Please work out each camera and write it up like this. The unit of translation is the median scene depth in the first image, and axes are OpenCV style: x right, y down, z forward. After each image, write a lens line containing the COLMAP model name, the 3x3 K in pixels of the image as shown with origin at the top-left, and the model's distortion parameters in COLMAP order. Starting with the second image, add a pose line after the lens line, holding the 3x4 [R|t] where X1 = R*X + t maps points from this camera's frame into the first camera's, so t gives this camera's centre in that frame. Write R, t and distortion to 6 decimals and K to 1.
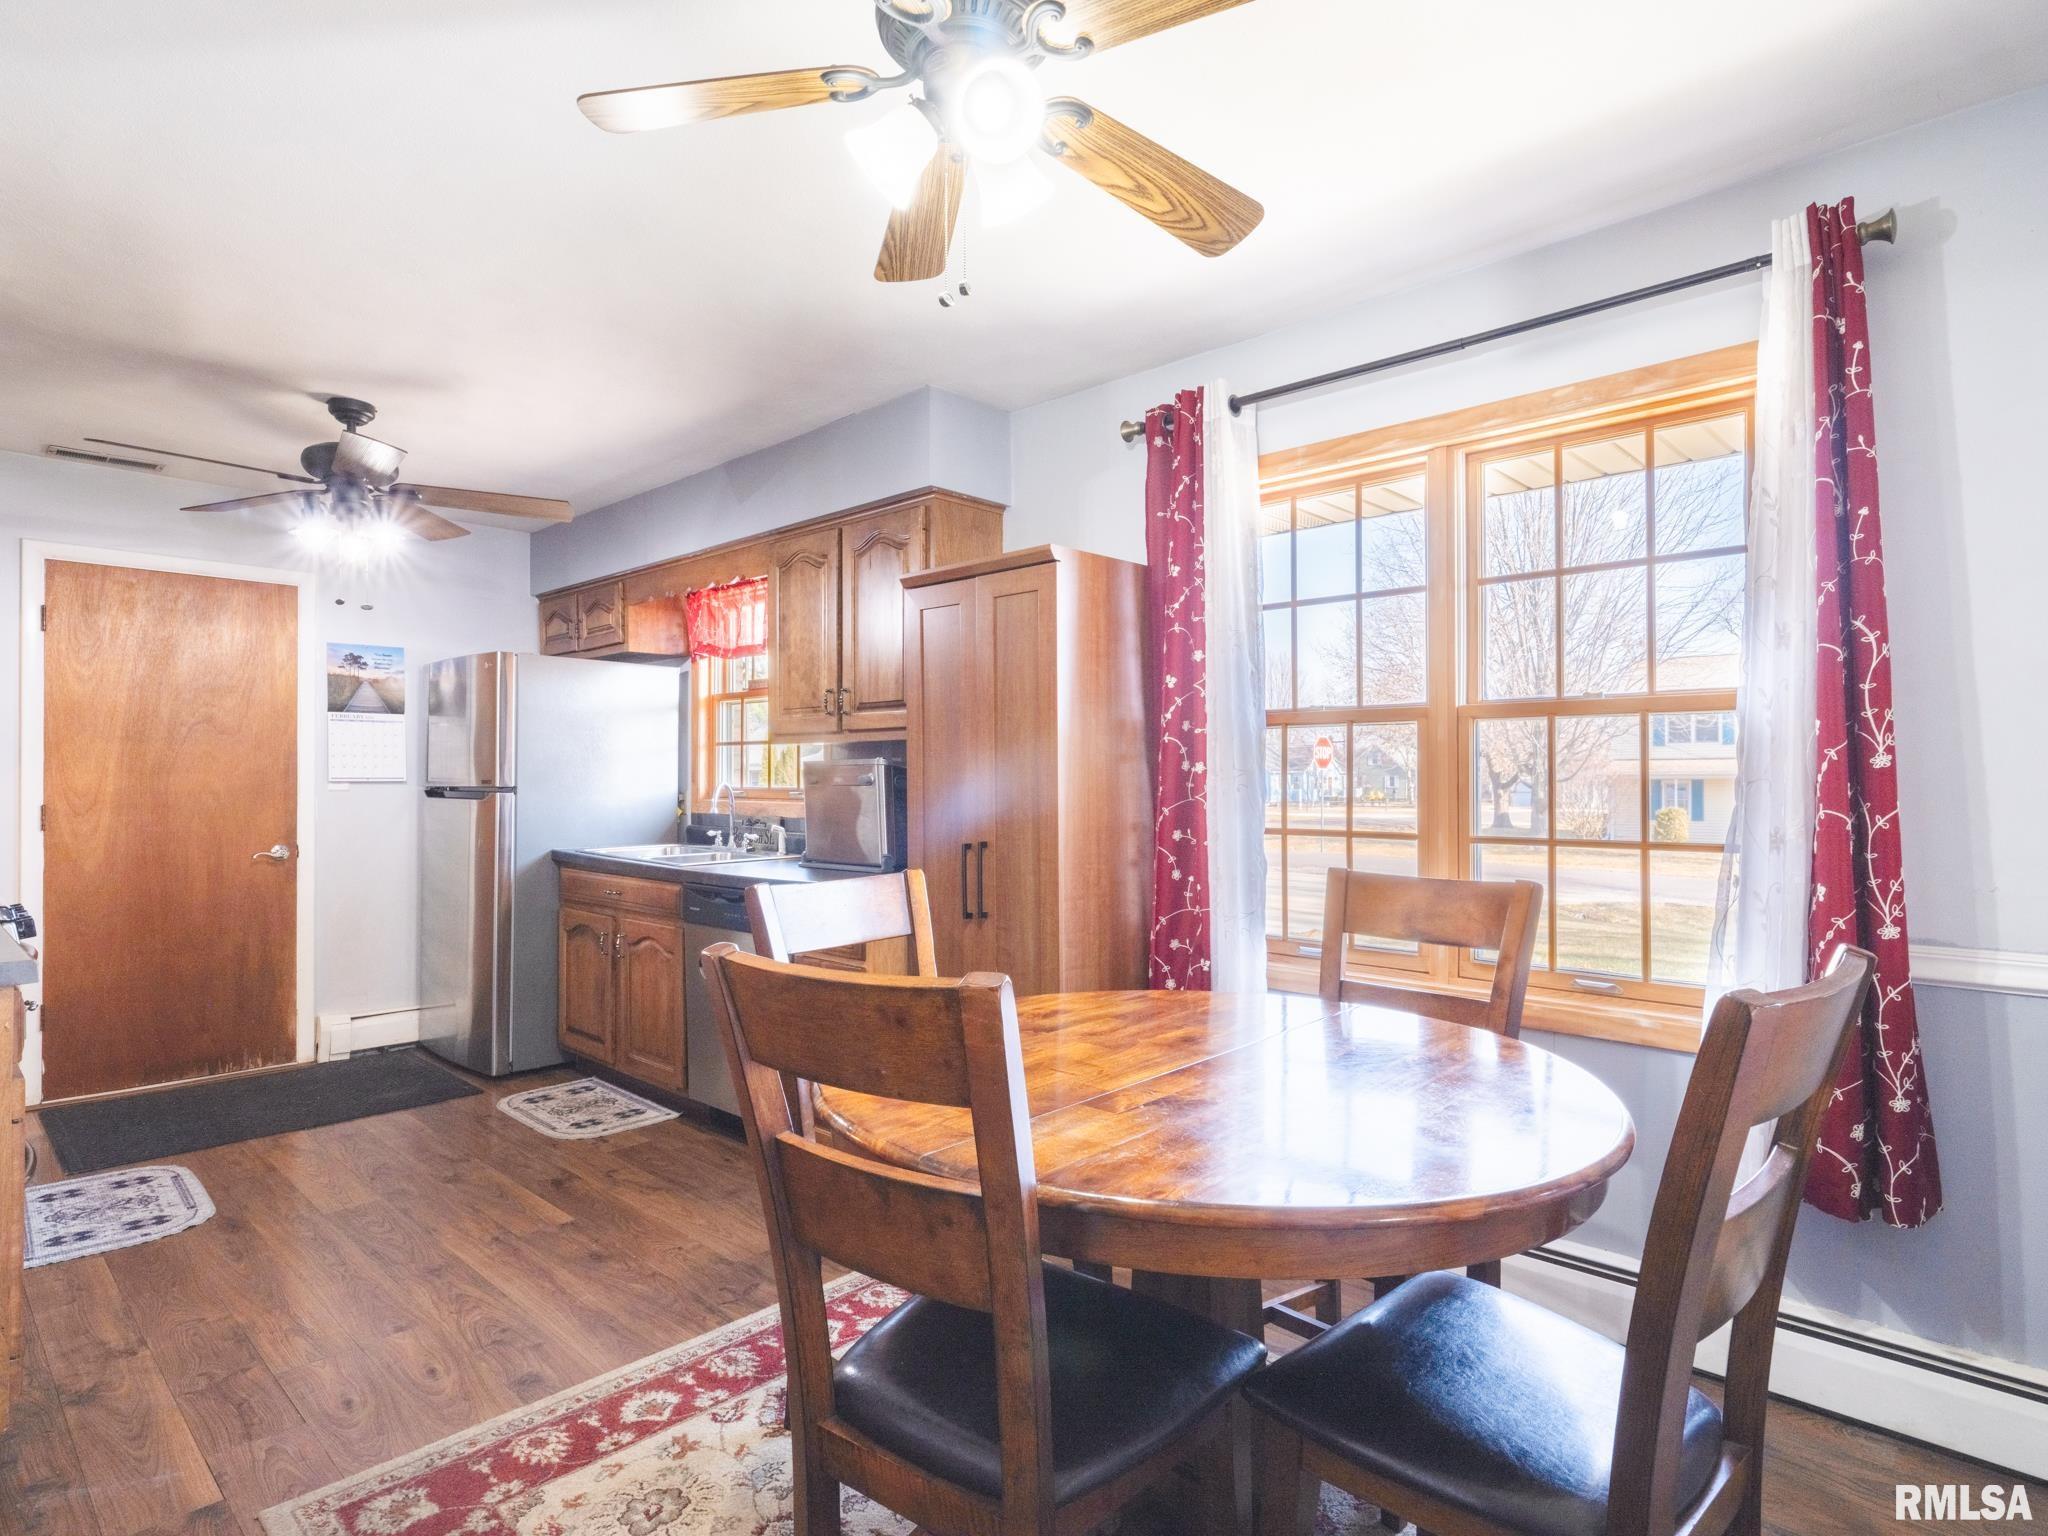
lens RADIAL K [[1102.9, 0, 1024.1], [0, 1102.9, 775.2], [0, 0, 1]] dist [0.003559, -0.002207]
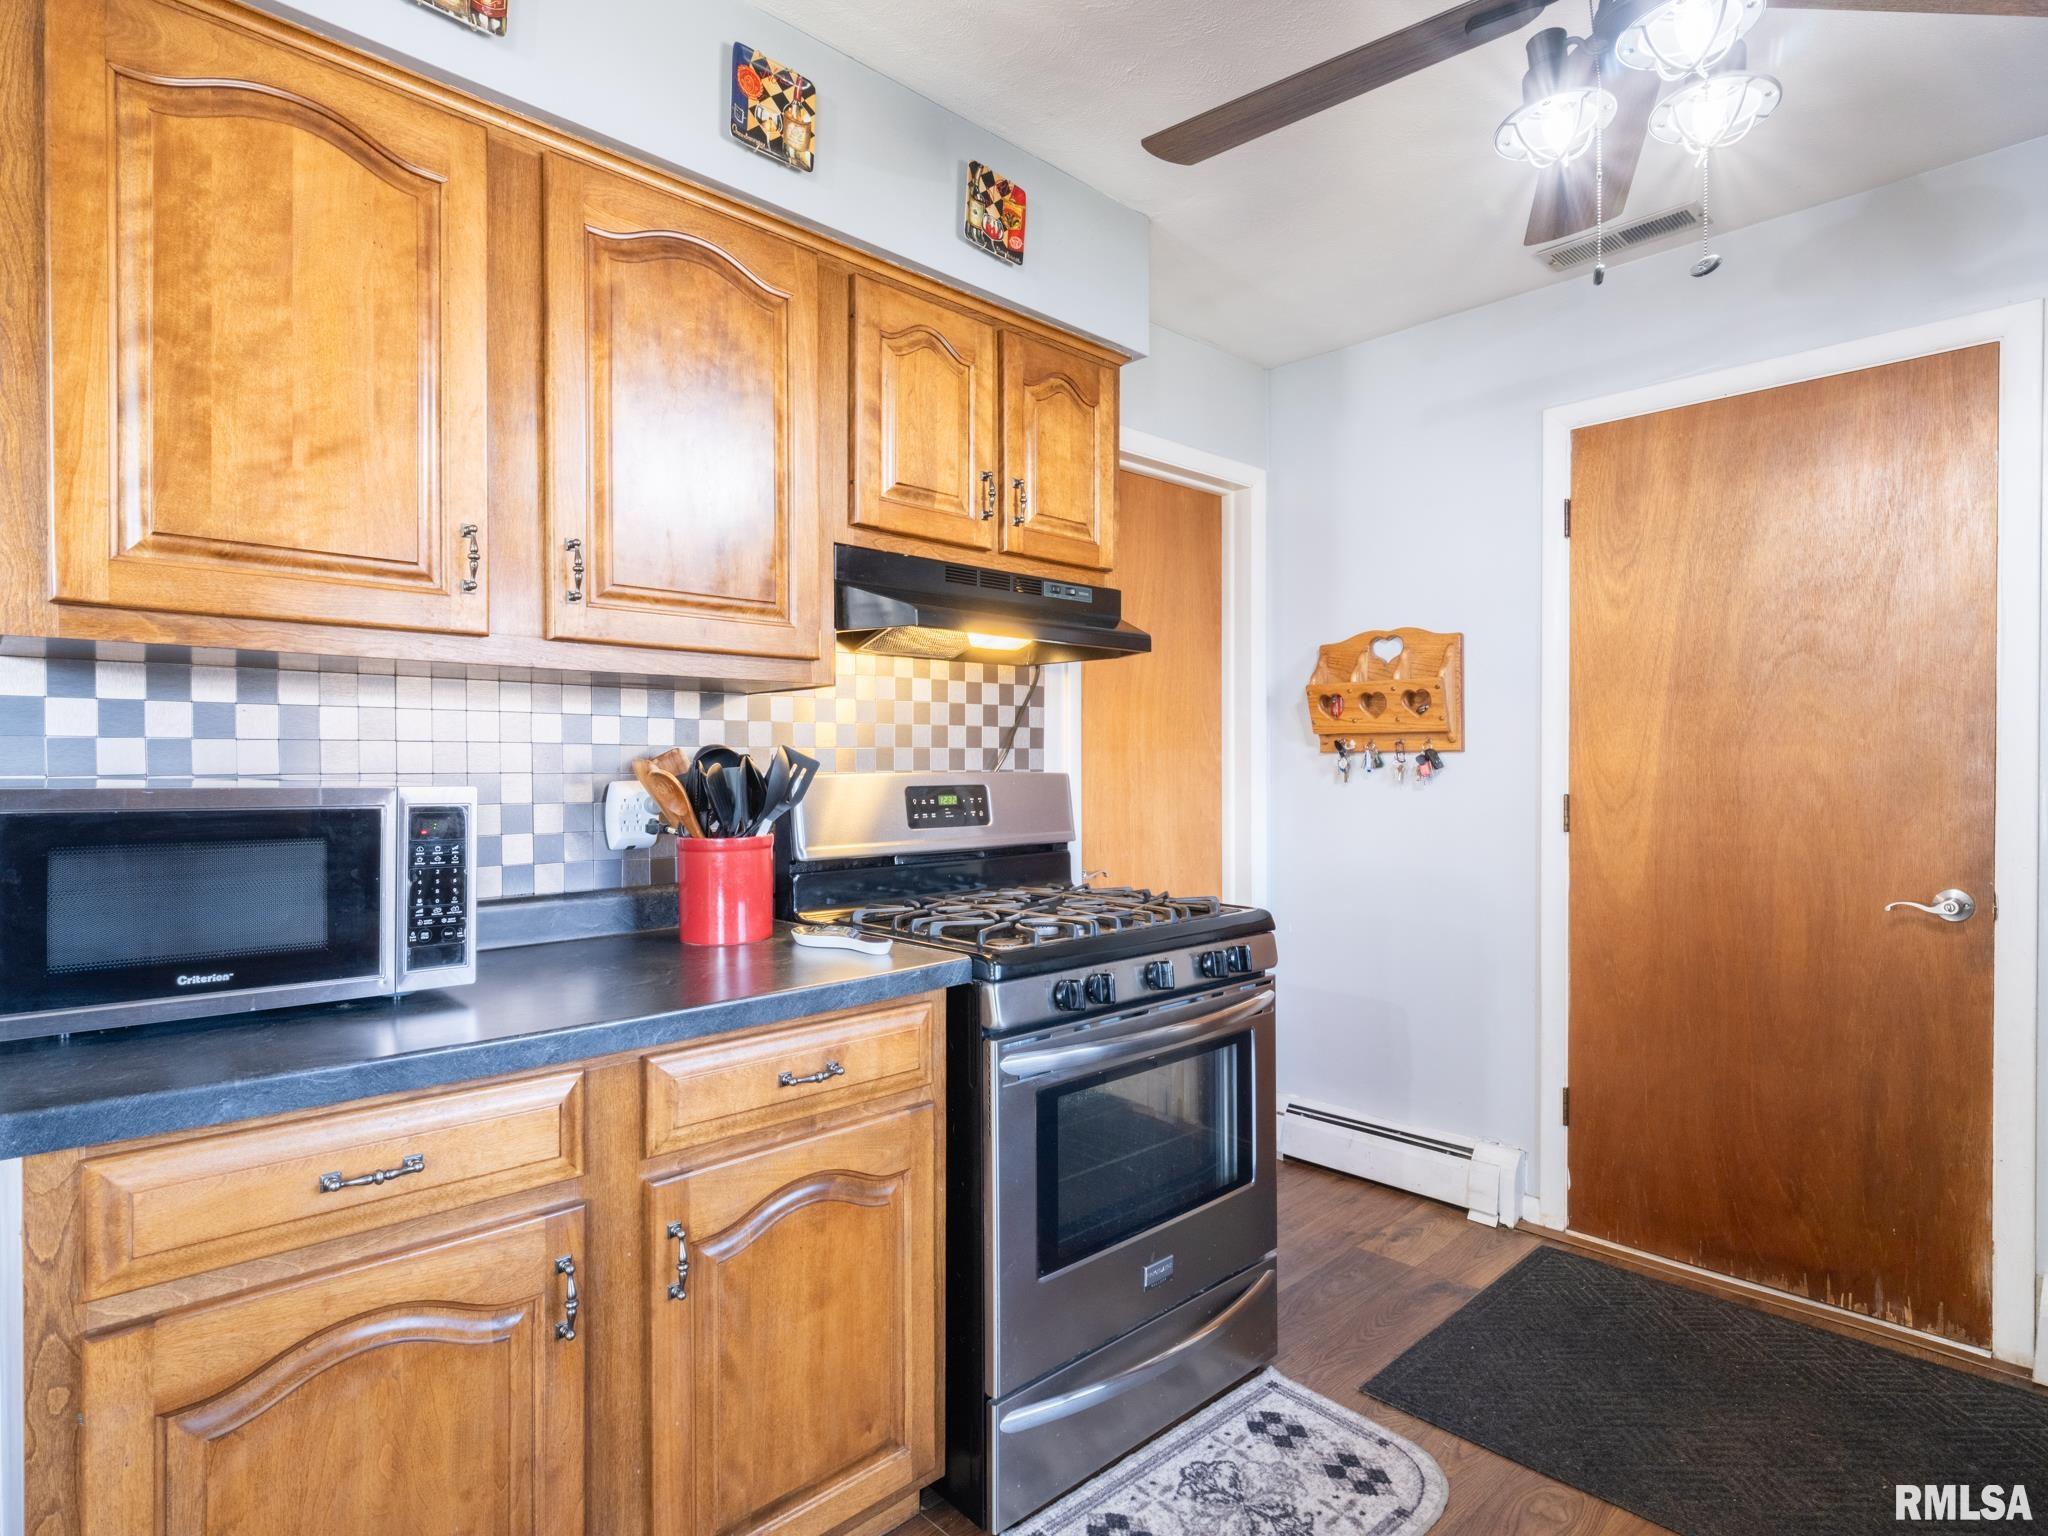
lens RADIAL K [[1102.9, 0, 1024.1], [0, 1102.9, 775.2], [0, 0, 1]] dist [0.003559, -0.002207]
pose [[-0.030982, 0.005540, -0.999505, -0.191895], [0.004468, 0.999975, 0.005404, 0.009559], [0.999510, -0.004298, -0.031006, 0.659589]]
